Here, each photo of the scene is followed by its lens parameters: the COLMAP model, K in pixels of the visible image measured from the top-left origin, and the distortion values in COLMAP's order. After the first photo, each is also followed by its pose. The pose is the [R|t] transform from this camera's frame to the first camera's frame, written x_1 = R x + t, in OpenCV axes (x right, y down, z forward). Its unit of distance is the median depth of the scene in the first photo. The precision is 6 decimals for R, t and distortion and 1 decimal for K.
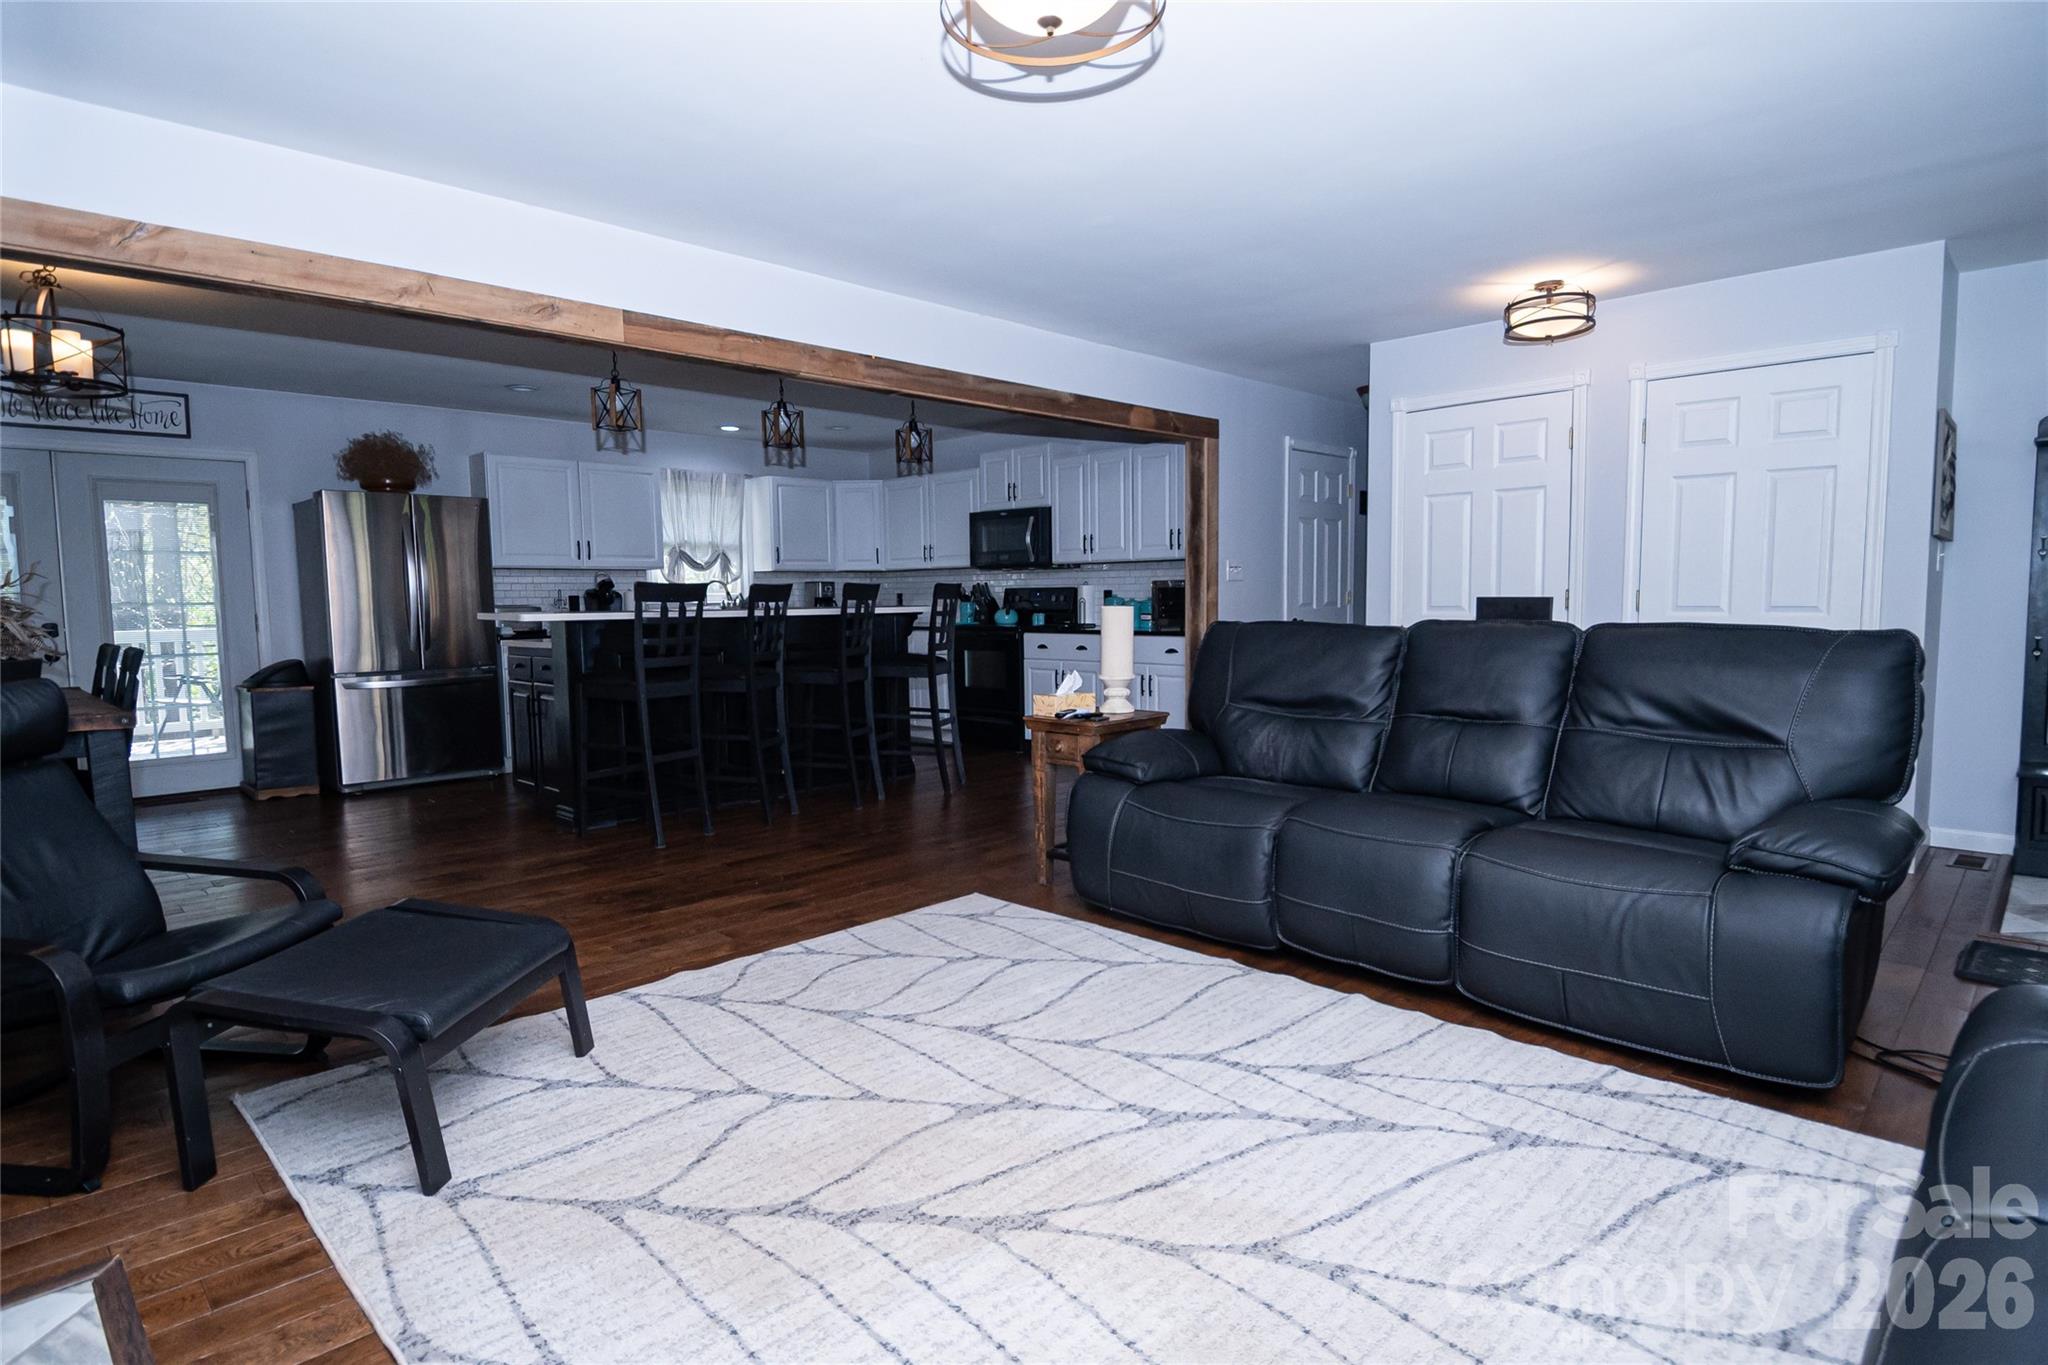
lens RADIAL K [[1096.9, 0, 1078.2], [0, 1096.9, 690.8], [0, 0, 1]] dist [0.000355, -0.029564]
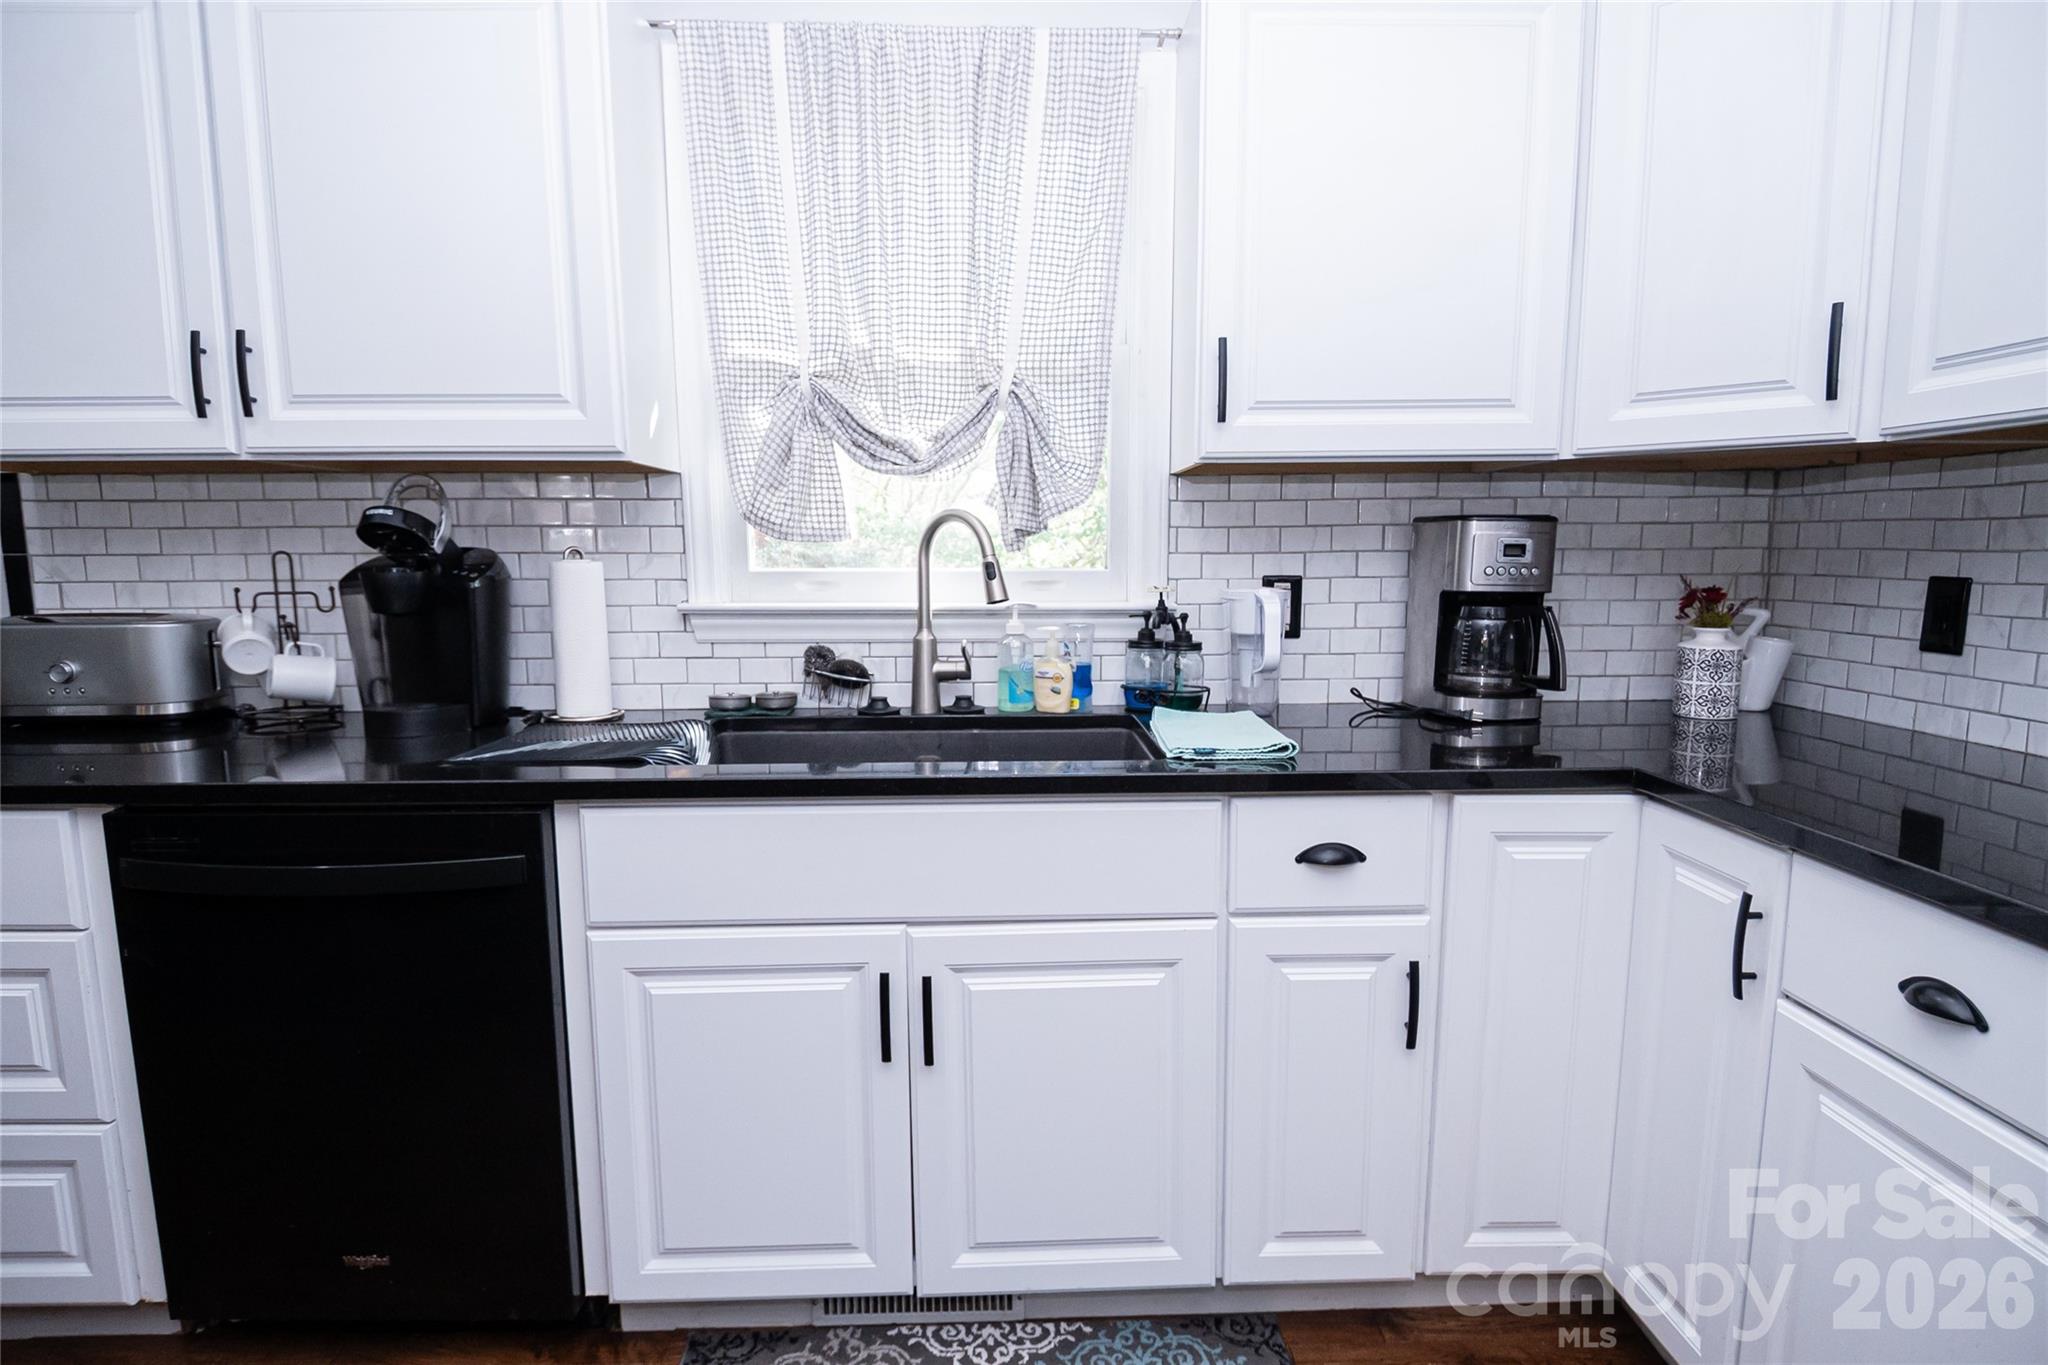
lens RADIAL K [[1072.6, 0, 1024.0], [0, 1072.6, 682.5], [0, 0, 1]] dist [0.015900, -0.025496]
pose [[0.697473, 0.096835, -0.710038, -0.169769], [-0.066536, 0.995299, 0.070380, -0.088443], [0.713515, -0.001845, 0.700637, 0.916499]]
